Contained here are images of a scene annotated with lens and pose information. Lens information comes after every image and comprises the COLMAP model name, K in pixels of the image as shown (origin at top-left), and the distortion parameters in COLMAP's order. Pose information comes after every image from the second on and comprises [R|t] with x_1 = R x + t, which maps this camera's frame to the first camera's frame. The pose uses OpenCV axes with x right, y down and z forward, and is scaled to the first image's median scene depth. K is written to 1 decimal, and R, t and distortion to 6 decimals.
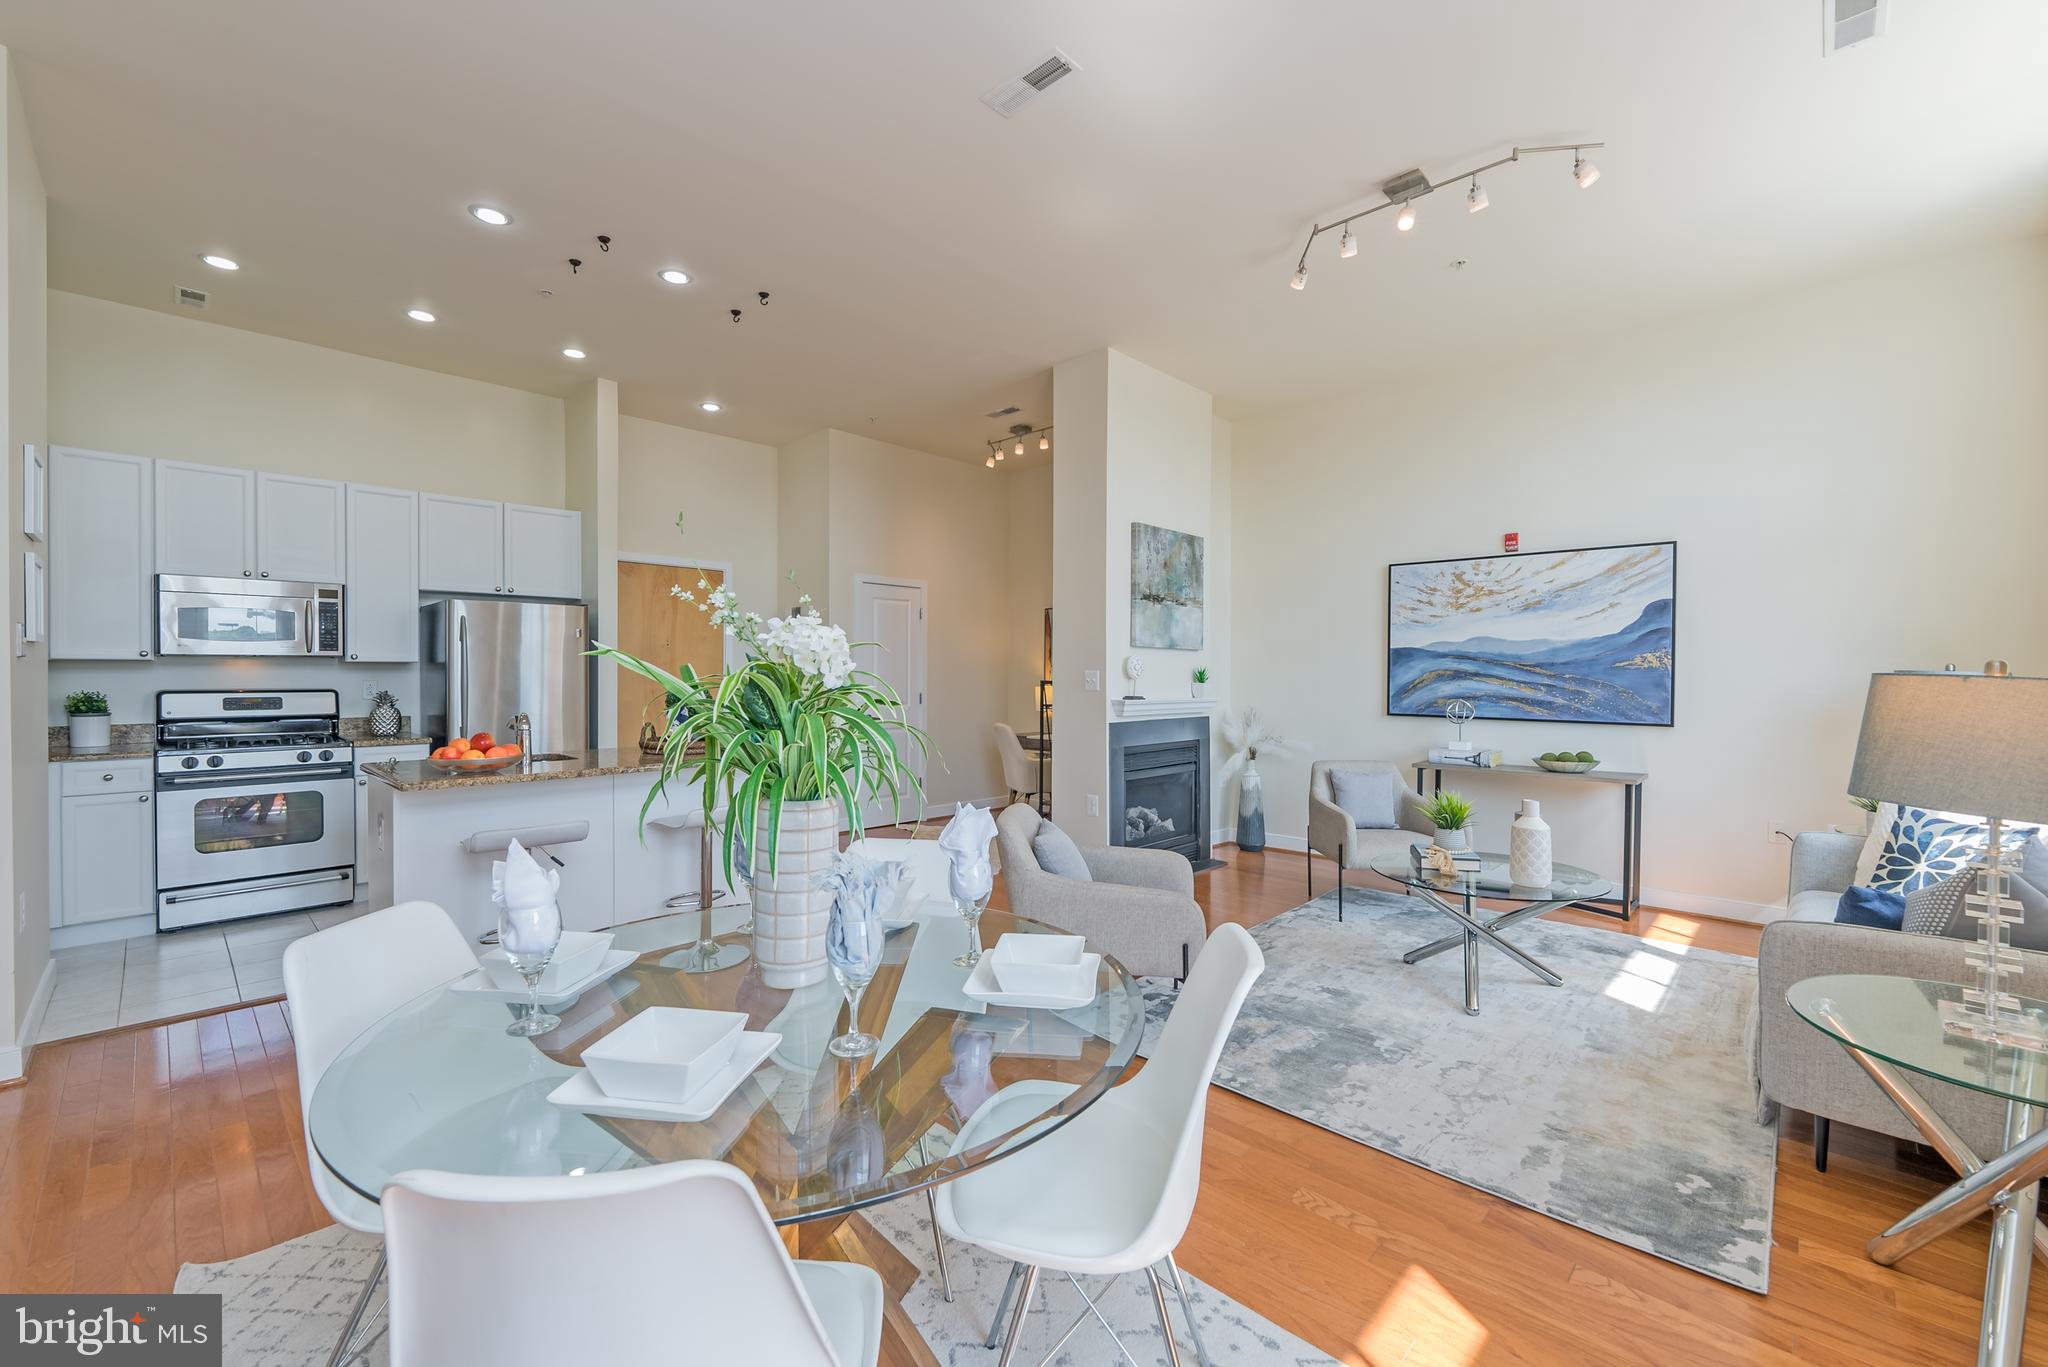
lens RADIAL K [[833.7, 0, 1016.8], [0, 833.7, 675.4], [0, 0, 1]] dist [-0.000624, -0.000781]
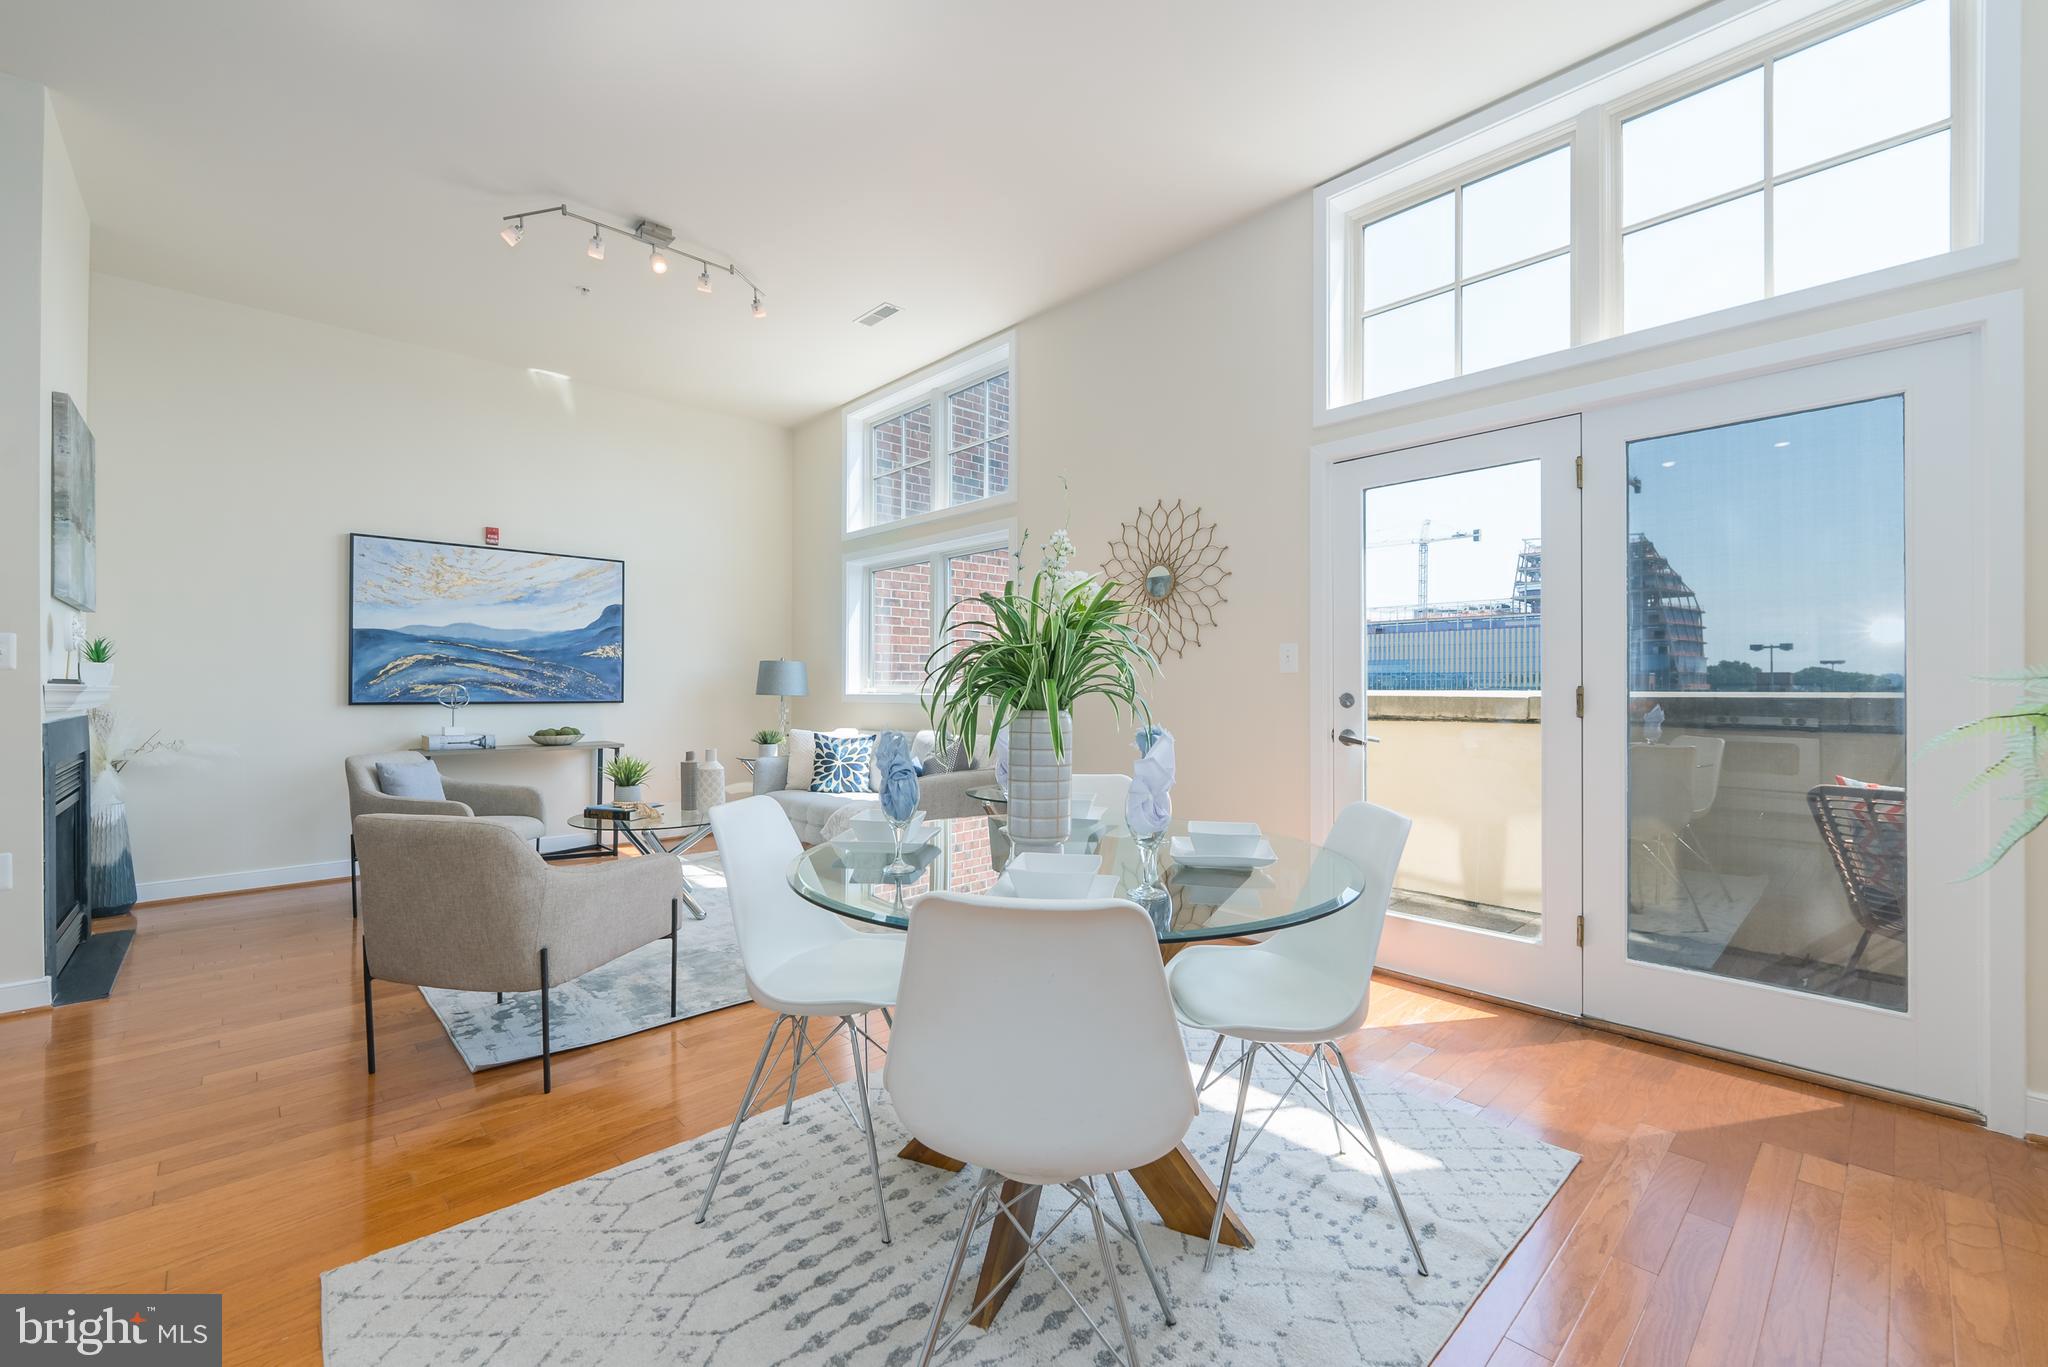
lens RADIAL K [[833.7, 0, 1029.6], [0, 833.7, 685.8], [0, 0, 1]] dist [-0.000624, -0.000781]
pose [[0.040751, -0.001526, 0.999168, -0.468672], [0.001387, 0.999998, 0.001471, 0.032189], [-0.999168, 0.001326, 0.040753, 0.294455]]
